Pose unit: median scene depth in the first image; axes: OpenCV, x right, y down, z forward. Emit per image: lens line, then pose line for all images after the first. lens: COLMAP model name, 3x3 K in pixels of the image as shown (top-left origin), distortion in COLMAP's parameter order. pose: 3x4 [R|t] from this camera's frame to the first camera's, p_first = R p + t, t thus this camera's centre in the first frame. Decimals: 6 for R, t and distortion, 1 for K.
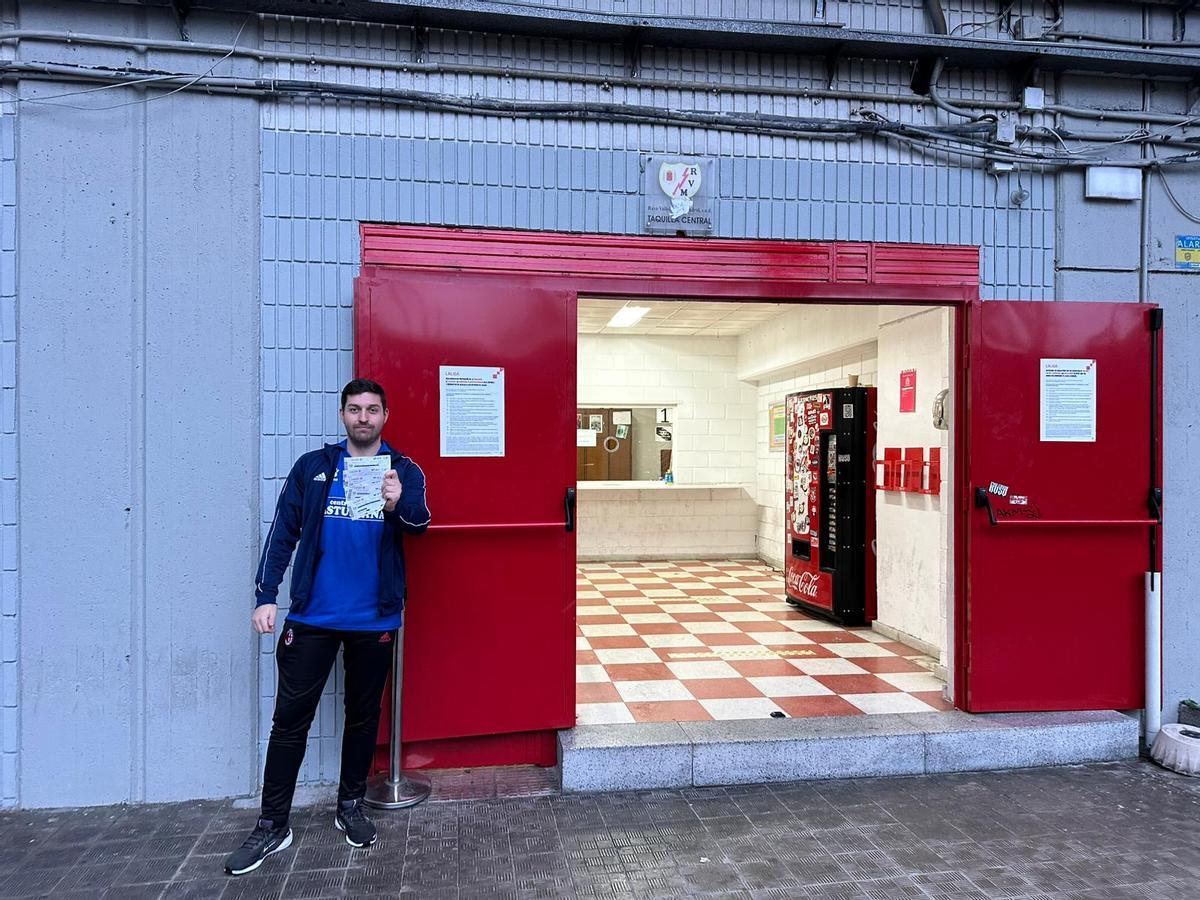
lens RADIAL K [[852.9, 0, 588.1], [0, 852.9, 453.7], [0, 0, 1]] dist [0.044351, -0.041048]
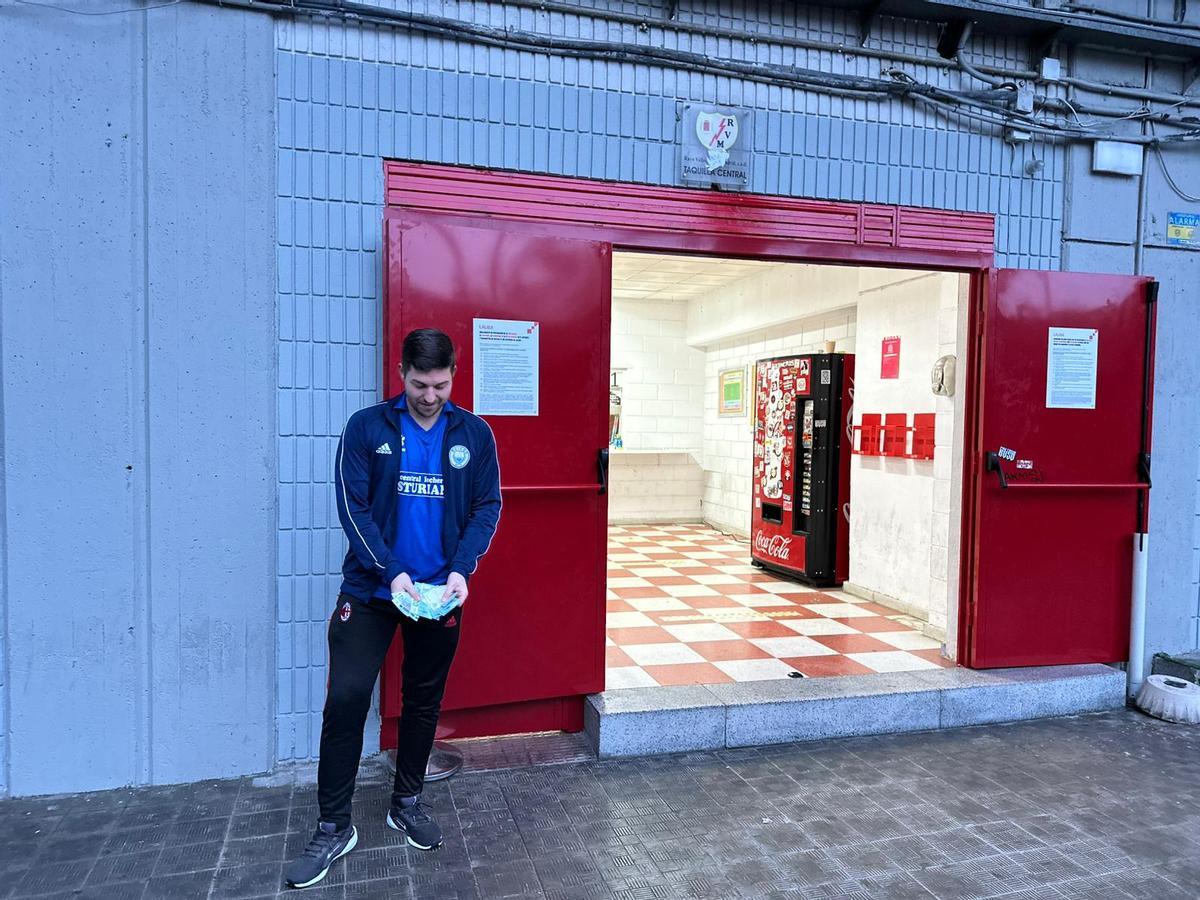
lens RADIAL K [[852.5, 0, 587.9], [0, 852.5, 456.3], [0, 0, 1]] dist [0.046263, -0.043869]
pose [[0.992709, 0.007600, 0.120296, -0.150394], [-0.012728, 0.999040, 0.041912, 0.008081], [-0.119862, -0.043138, 0.991853, 0.040716]]
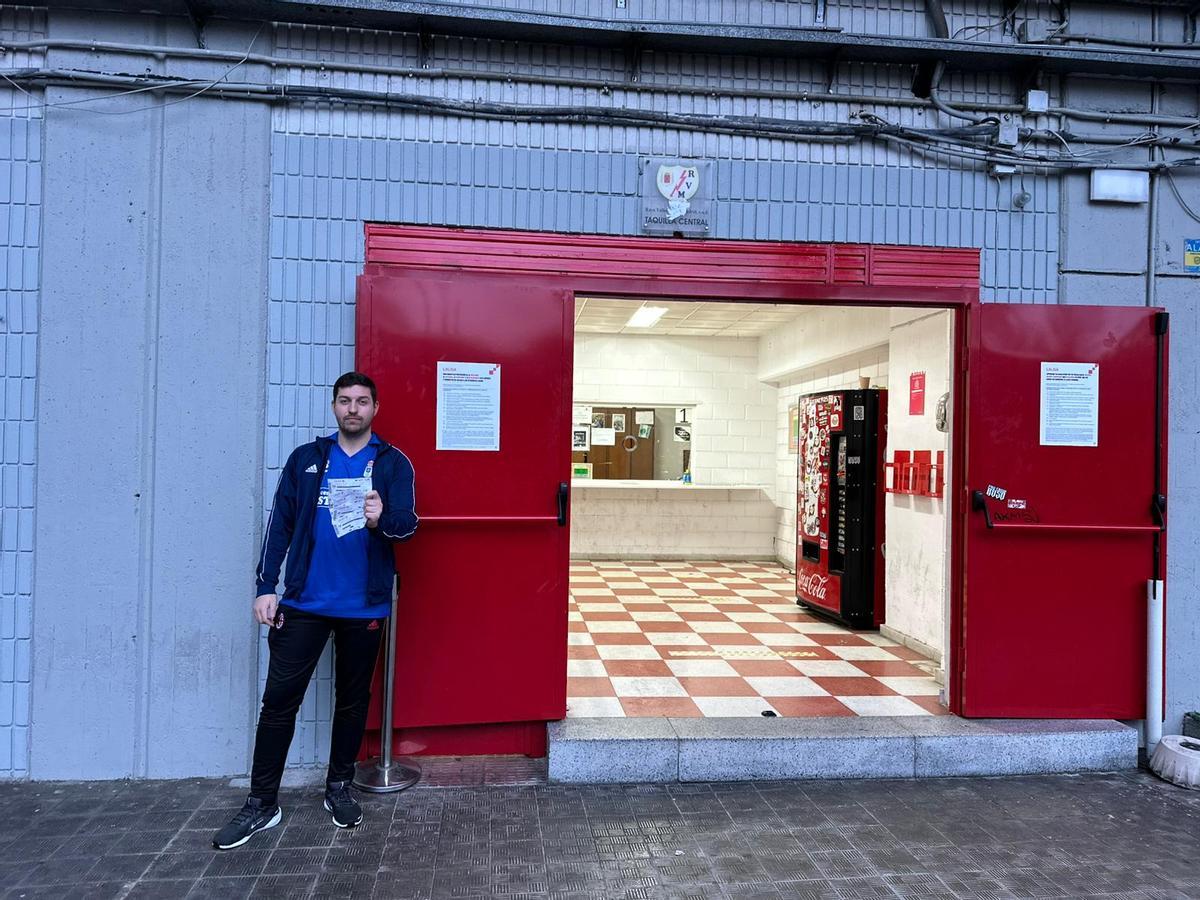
lens RADIAL K [[853.1, 0, 583.1], [0, 853.1, 442.8], [0, 0, 1]] dist [0.046715, -0.043976]
pose [[0.998769, 0.016537, -0.046765, 0.047914], [-0.017135, 0.999776, -0.012416, 0.004390], [0.046549, 0.013202, 0.998829, -0.016435]]
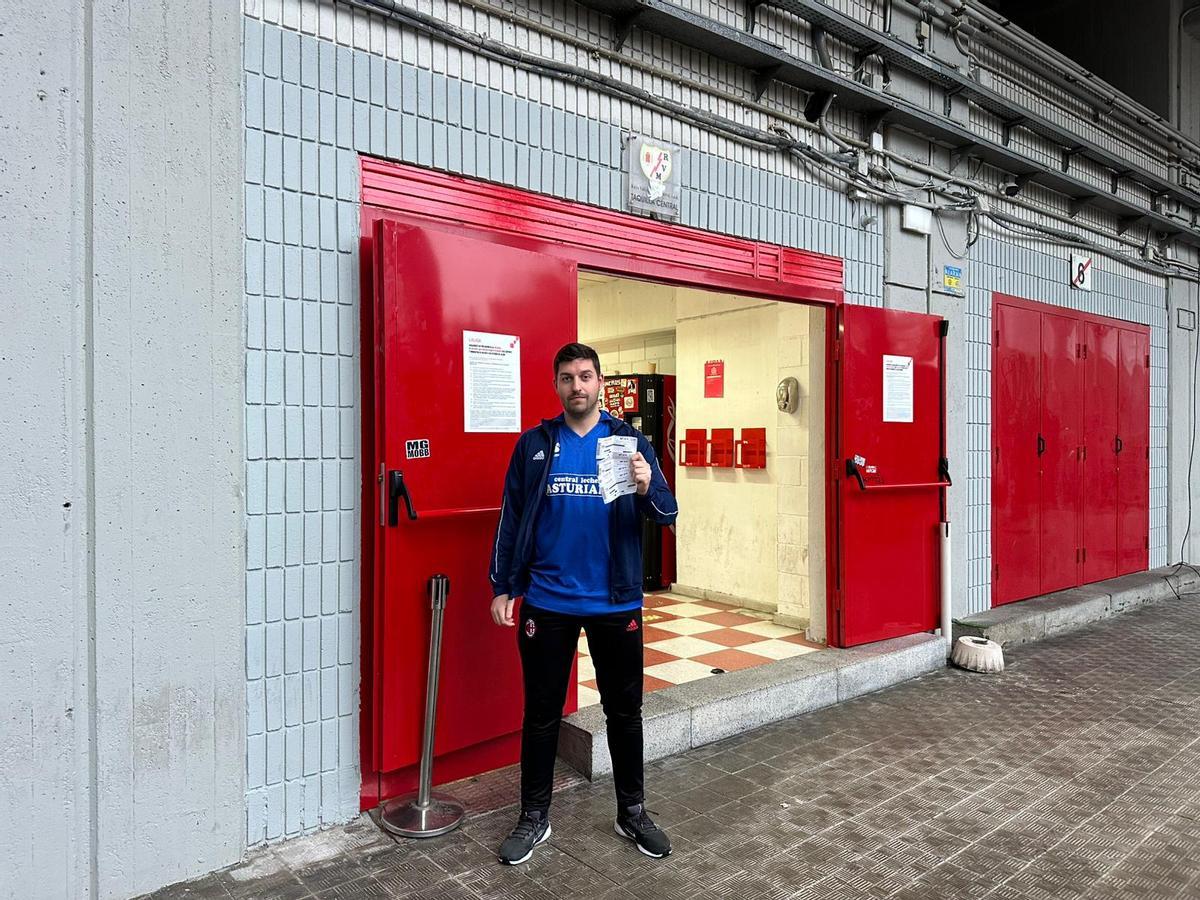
lens RADIAL K [[854.3, 0, 599.3], [0, 854.3, 445.0], [0, 0, 1]] dist [0.065843, -0.078534]
pose [[0.864047, -0.005813, 0.503377, -0.470280], [0.004109, 0.999981, 0.004496, 0.012712], [-0.503394, -0.001817, 0.864055, 0.143682]]
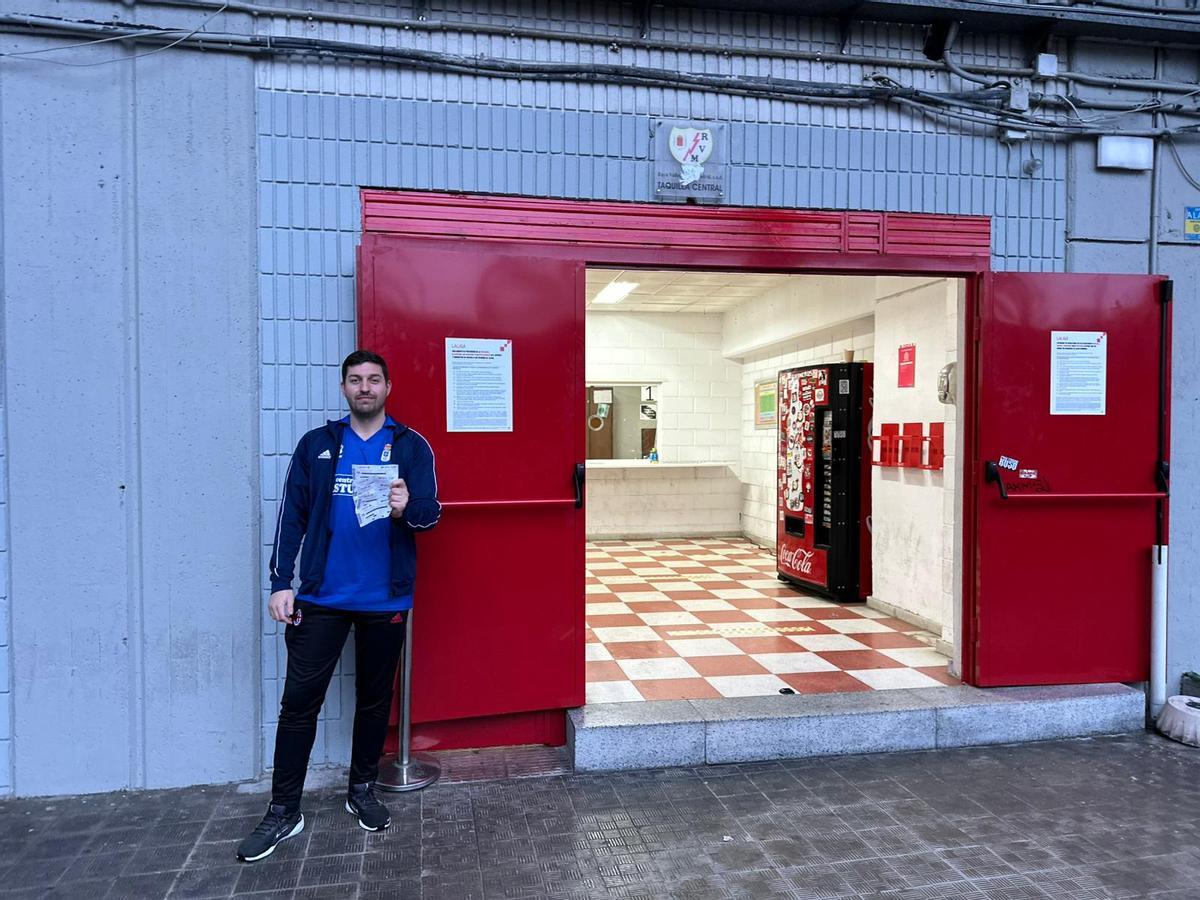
lens RADIAL K [[852.9, 0, 580.8], [0, 852.9, 455.8], [0, 0, 1]] dist [0.040546, -0.036024]
pose [[0.999601, -0.003833, 0.027987, -0.045440], [0.003126, 0.999676, 0.025261, 0.006652], [-0.028075, -0.025163, 0.999289, 0.024290]]
